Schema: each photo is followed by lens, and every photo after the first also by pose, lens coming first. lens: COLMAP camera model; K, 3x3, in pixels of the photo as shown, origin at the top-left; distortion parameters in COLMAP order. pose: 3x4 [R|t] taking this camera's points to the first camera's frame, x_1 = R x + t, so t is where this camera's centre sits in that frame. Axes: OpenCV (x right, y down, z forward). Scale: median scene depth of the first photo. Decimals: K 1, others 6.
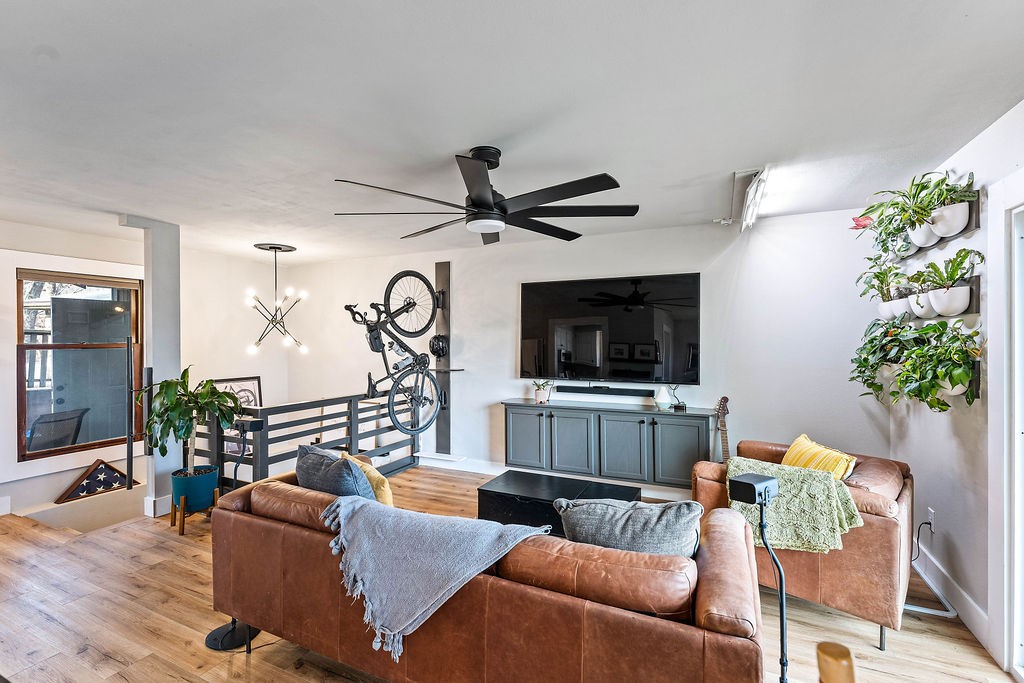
lens RADIAL K [[445.9, 0, 519.8], [0, 445.9, 347.4], [0, 0, 1]] dist [-0.010130, -0.000487]
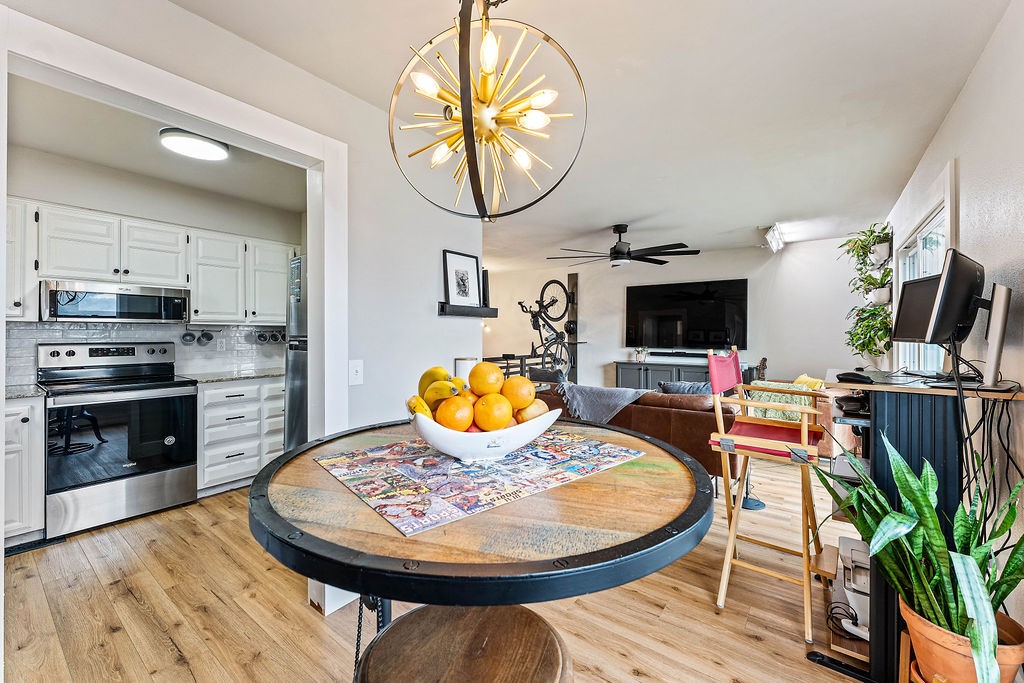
lens RADIAL K [[420.6, 0, 511.9], [0, 420.6, 334.3], [0, 0, 1]] dist [-0.002632, -0.000036]
pose [[0.979089, 0.005597, -0.203356, -0.089936], [-0.008866, 0.999846, -0.015164, 0.049403], [0.203240, 0.016650, 0.978987, -0.528192]]
